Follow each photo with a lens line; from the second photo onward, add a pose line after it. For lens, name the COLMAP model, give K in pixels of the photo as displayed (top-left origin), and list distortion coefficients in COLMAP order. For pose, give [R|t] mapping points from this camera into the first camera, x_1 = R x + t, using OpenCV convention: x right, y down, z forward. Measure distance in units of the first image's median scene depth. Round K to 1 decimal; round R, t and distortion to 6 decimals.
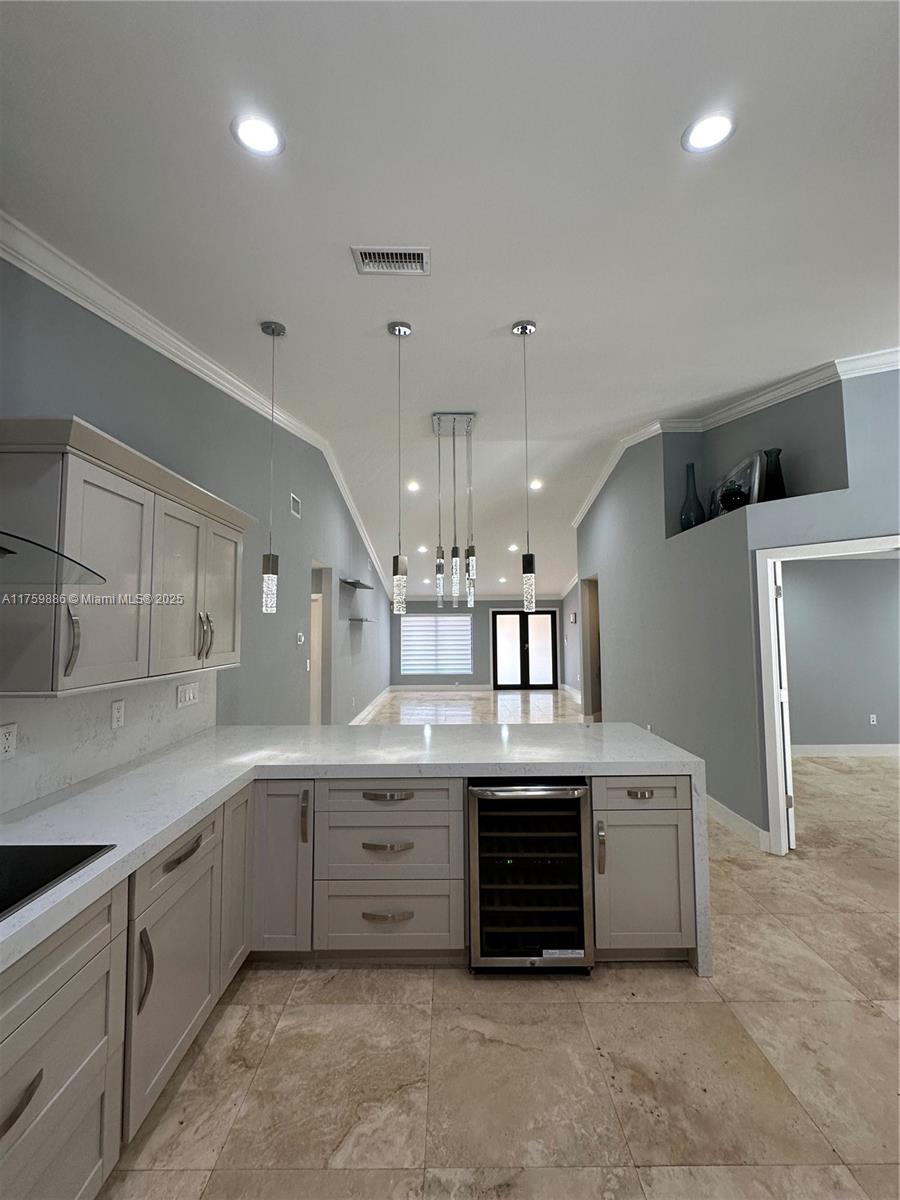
lens RADIAL K [[478.4, 0, 451.2], [0, 478.4, 597.7], [0, 0, 1]] dist [-0.005424, 0.001213]
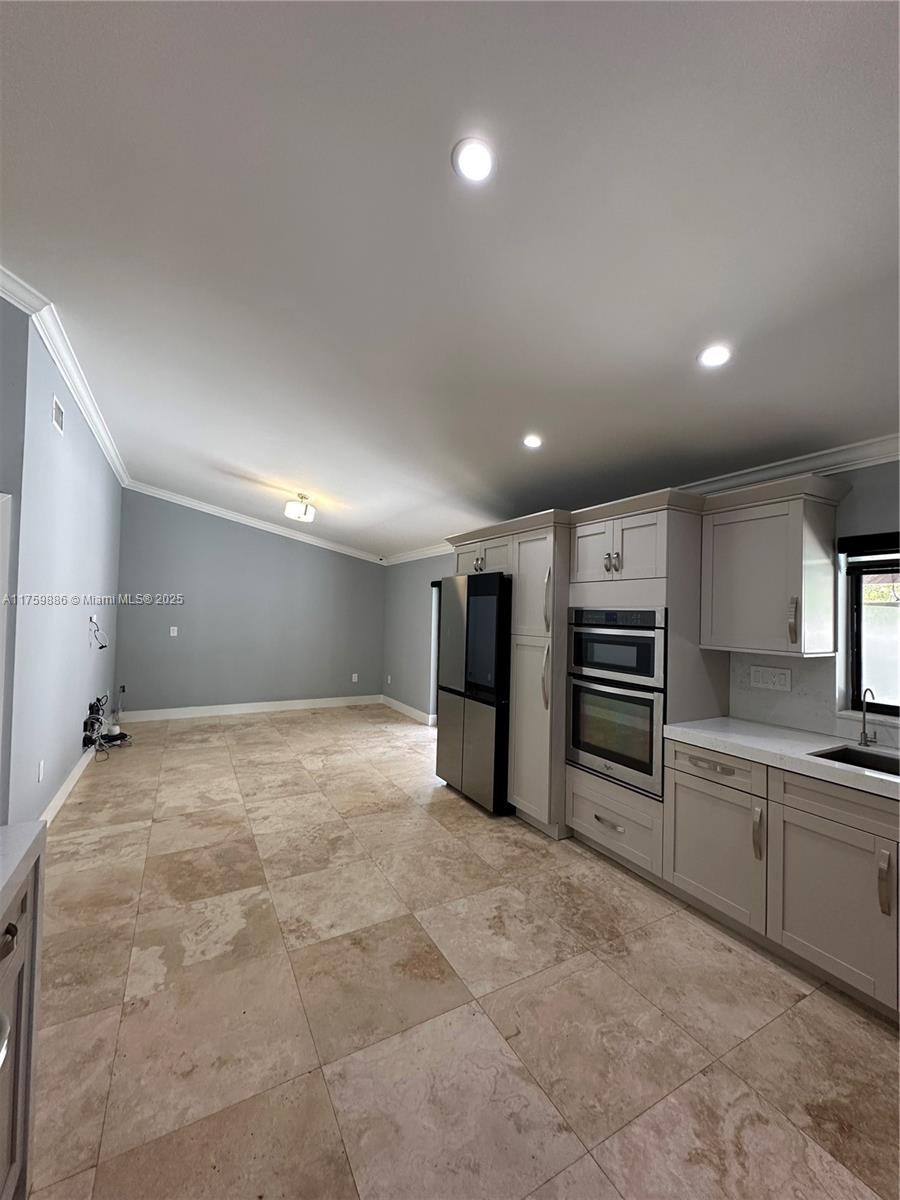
lens RADIAL K [[478.4, 0, 450.4], [0, 478.4, 600.1], [0, 0, 1]] dist [-0.005424, 0.001213]
pose [[-0.483807, 0.022086, 0.874896, -0.244577], [-0.074737, 0.994987, -0.066446, 0.080736], [-0.871978, -0.097534, -0.479731, 0.944050]]
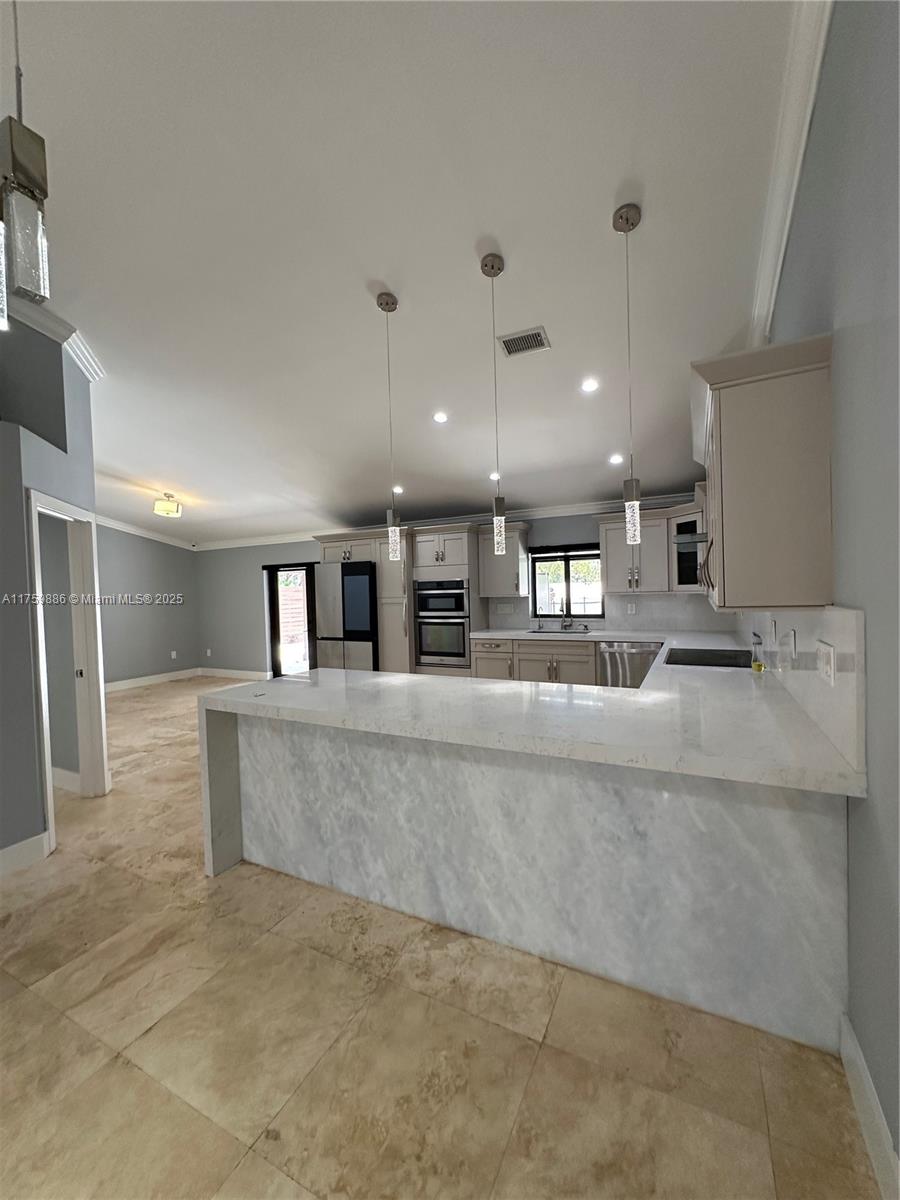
lens RADIAL K [[478.4, 0, 450.6], [0, 478.4, 600.0], [0, 0, 1]] dist [-0.005424, 0.001213]
pose [[-0.888540, 0.024315, 0.458154, -0.572798], [0.007171, 0.999209, -0.039123, 0.204835], [-0.458743, -0.031477, -0.888011, 2.327326]]
